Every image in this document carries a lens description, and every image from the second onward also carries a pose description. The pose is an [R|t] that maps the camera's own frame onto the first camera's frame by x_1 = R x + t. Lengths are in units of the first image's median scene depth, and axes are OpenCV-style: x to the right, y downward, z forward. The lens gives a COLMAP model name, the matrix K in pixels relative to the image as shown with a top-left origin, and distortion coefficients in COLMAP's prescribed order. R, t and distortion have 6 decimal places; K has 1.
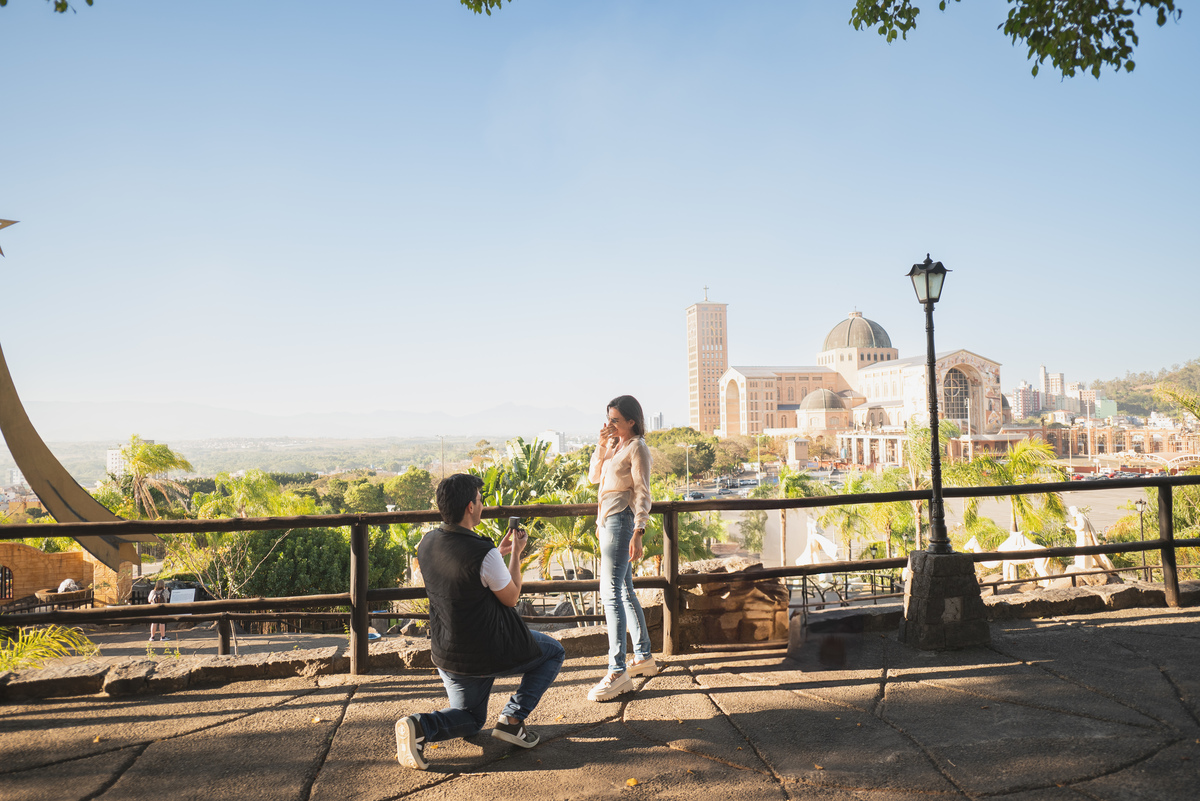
lens RADIAL K [[800.1, 0, 610.9], [0, 800.1, 399.9], [0, 0, 1]] dist [0.000526, 0.001049]
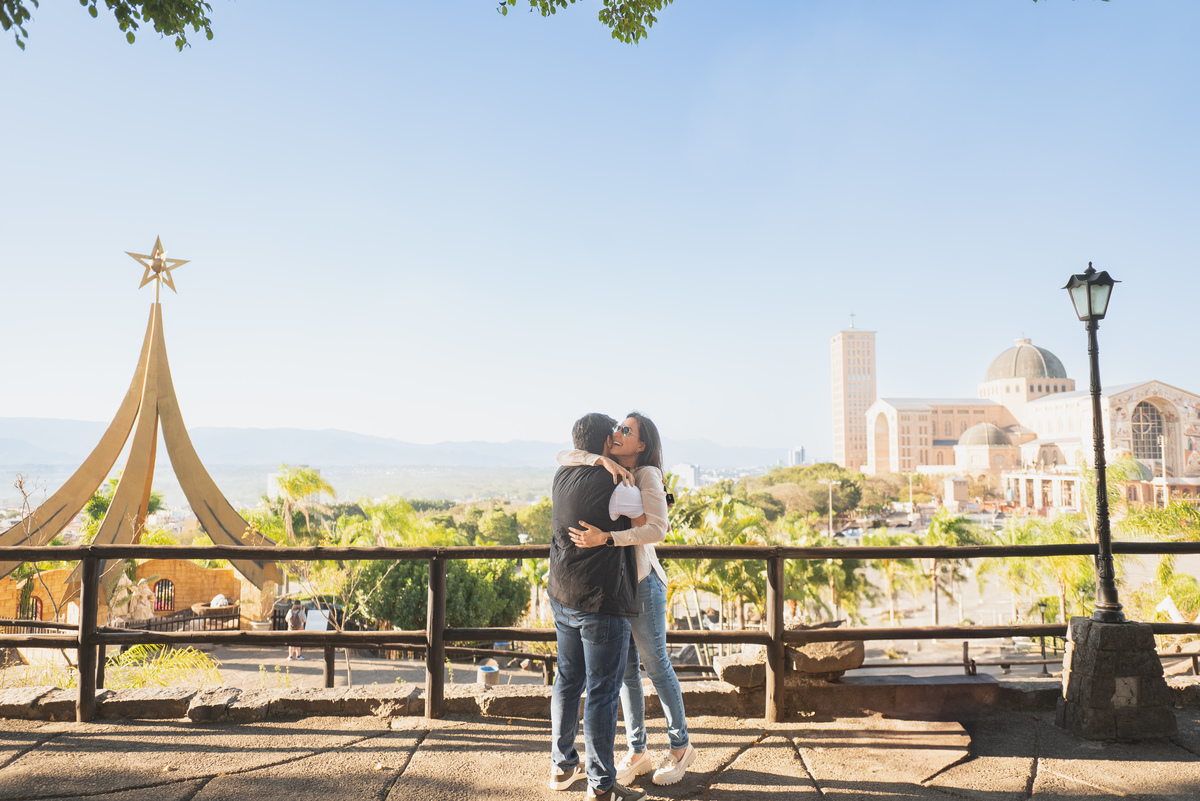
lens RADIAL K [[821.9, 0, 595.8], [0, 821.9, 399.6], [0, 0, 1]] dist [-0.002524, -0.000955]
pose [[0.983069, 0.005721, -0.183144, 0.044163], [-0.012802, 0.999215, -0.037503, 0.001097], [0.182786, 0.039213, 0.982370, 0.061571]]
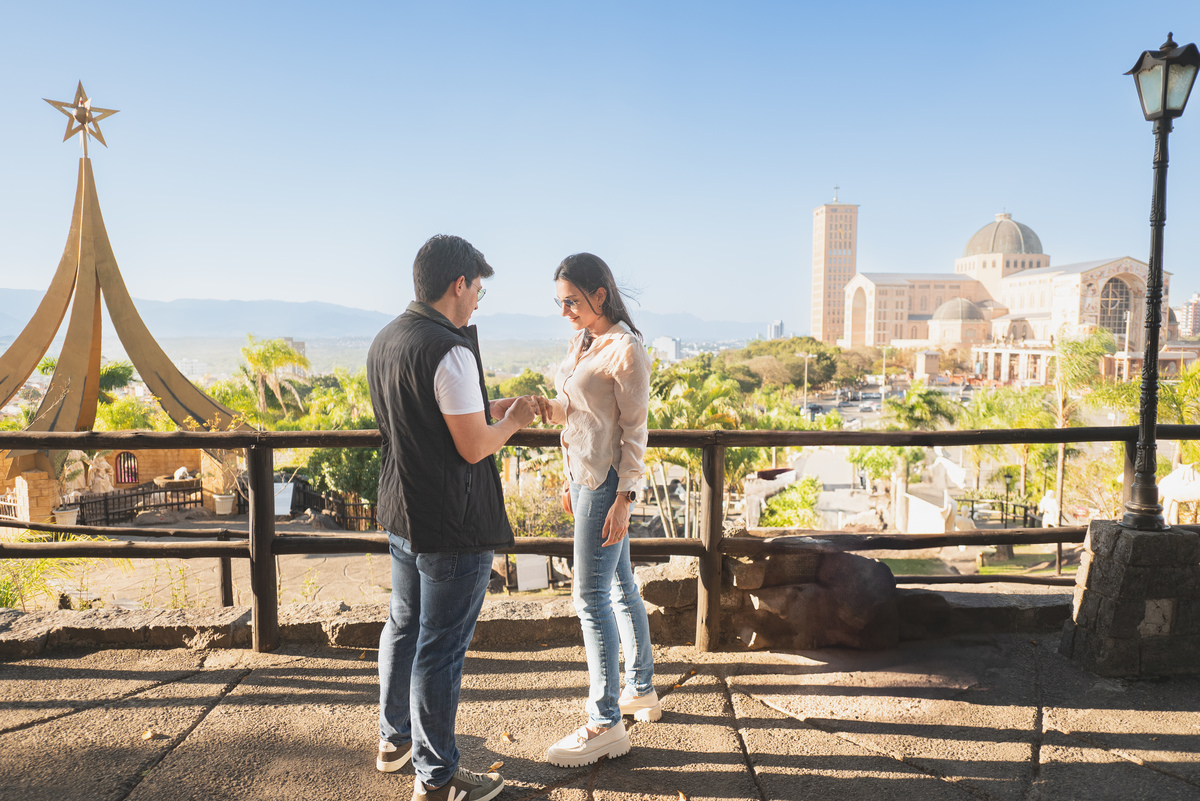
lens RADIAL K [[807.4, 0, 605.2], [0, 807.4, 407.9], [0, 0, 1]] dist [-0.001696, -0.002667]
pose [[0.988351, 0.035699, -0.147948, 0.082212], [-0.016792, 0.991744, 0.127126, 0.023608], [0.151265, -0.123160, 0.980791, 0.321250]]
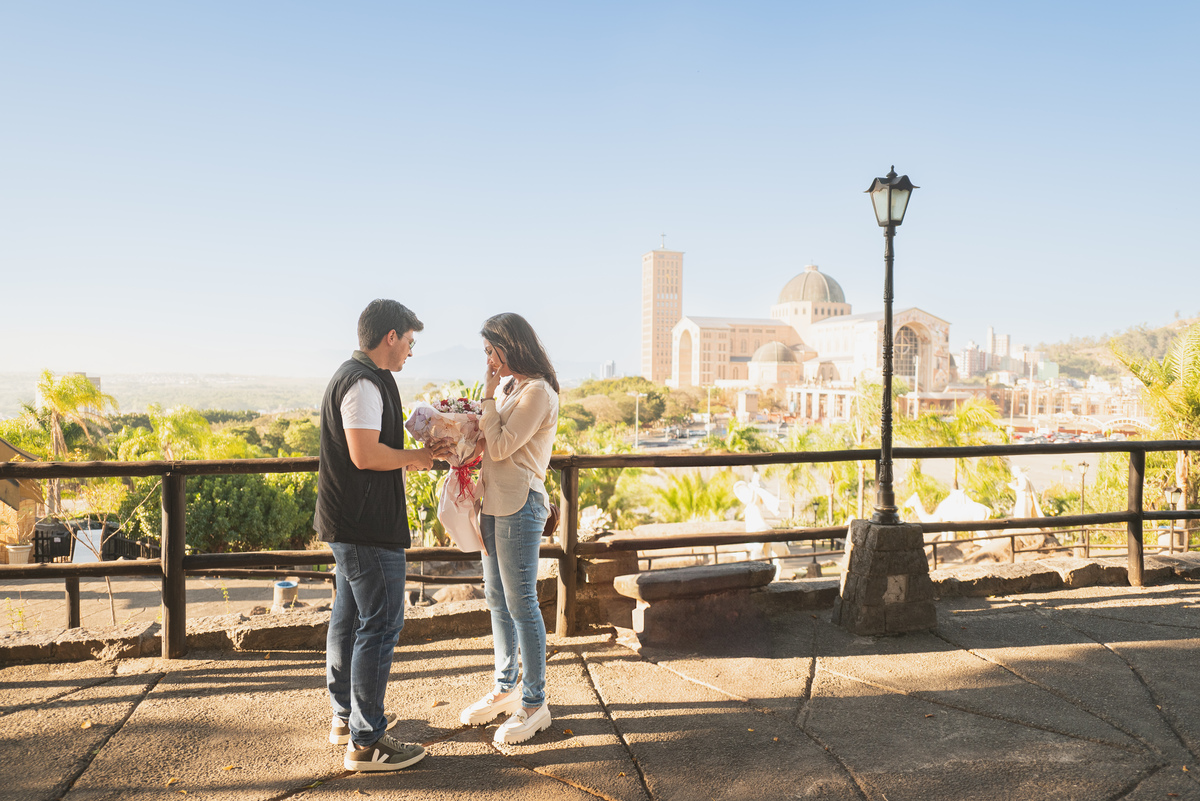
lens RADIAL K [[807.4, 0, 605.2], [0, 807.4, 407.9], [0, 0, 1]] dist [-0.001696, -0.002667]
pose [[0.998114, 0.029048, 0.054085, 0.062853], [-0.033045, 0.996671, 0.074535, 0.014415], [-0.051740, -0.076182, 0.995751, 0.167097]]
